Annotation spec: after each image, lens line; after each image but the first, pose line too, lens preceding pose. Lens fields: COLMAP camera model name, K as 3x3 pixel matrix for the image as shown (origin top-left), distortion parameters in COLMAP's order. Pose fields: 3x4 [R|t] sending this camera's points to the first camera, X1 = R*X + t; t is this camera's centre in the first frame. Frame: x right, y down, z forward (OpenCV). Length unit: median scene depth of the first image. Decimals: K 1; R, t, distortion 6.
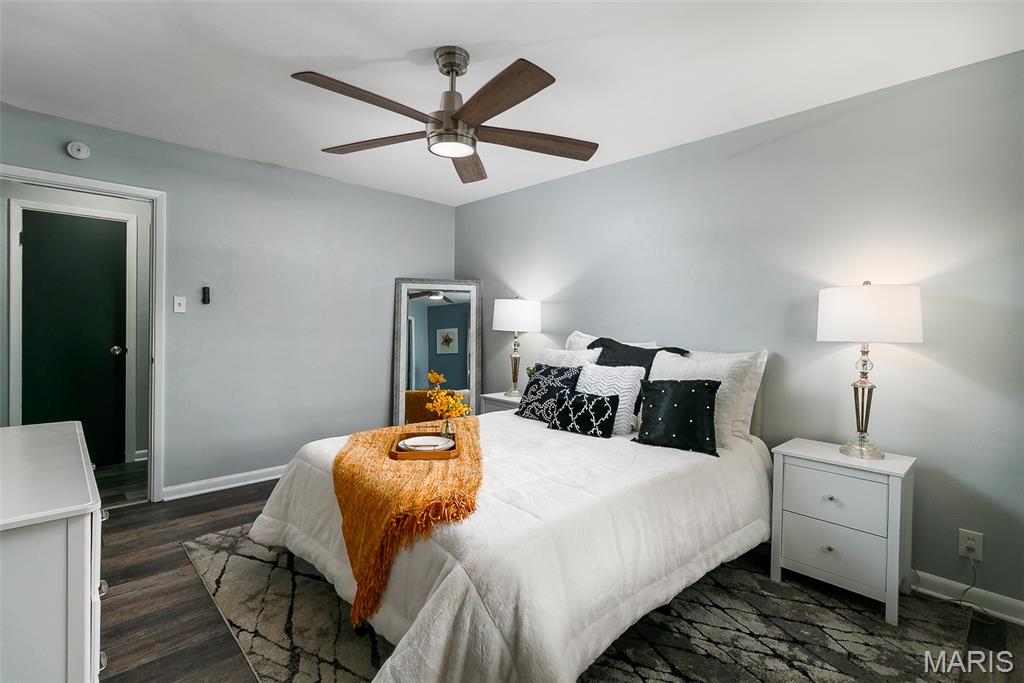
lens RADIAL K [[474.9, 0, 521.6], [0, 474.9, 334.7], [0, 0, 1]] dist [0.001116, -0.000682]
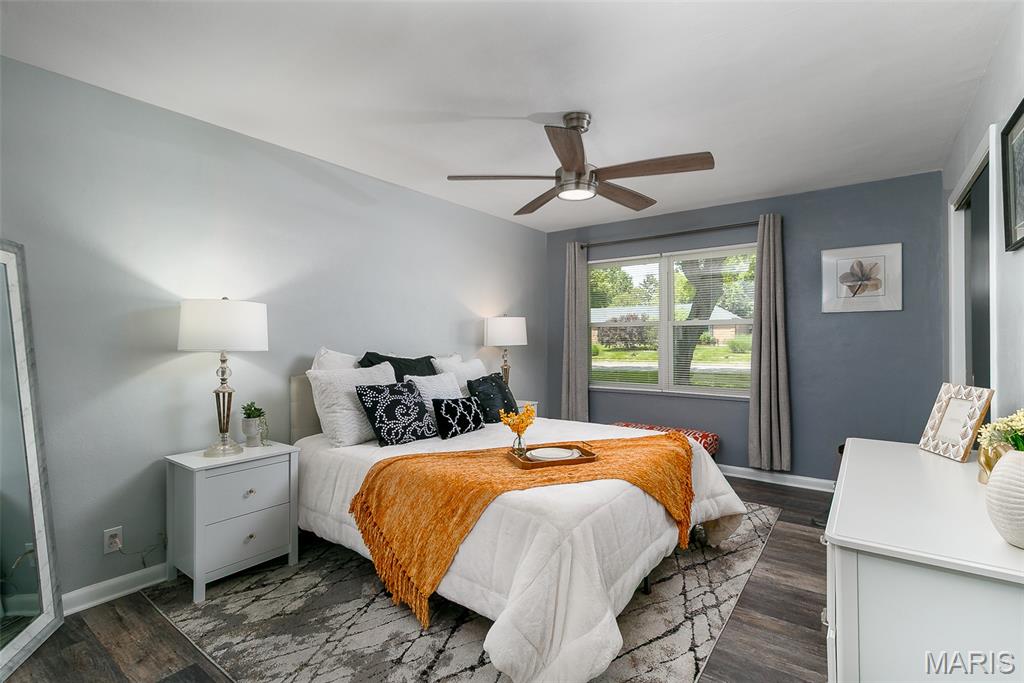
lens RADIAL K [[474.9, 0, 521.2], [0, 474.9, 336.5], [0, 0, 1]] dist [0.001116, -0.000682]
pose [[-0.162645, -0.012697, 0.986603, -0.939995], [0.027016, 0.999485, 0.017317, -0.038011], [-0.986315, 0.029470, -0.162218, 0.950361]]
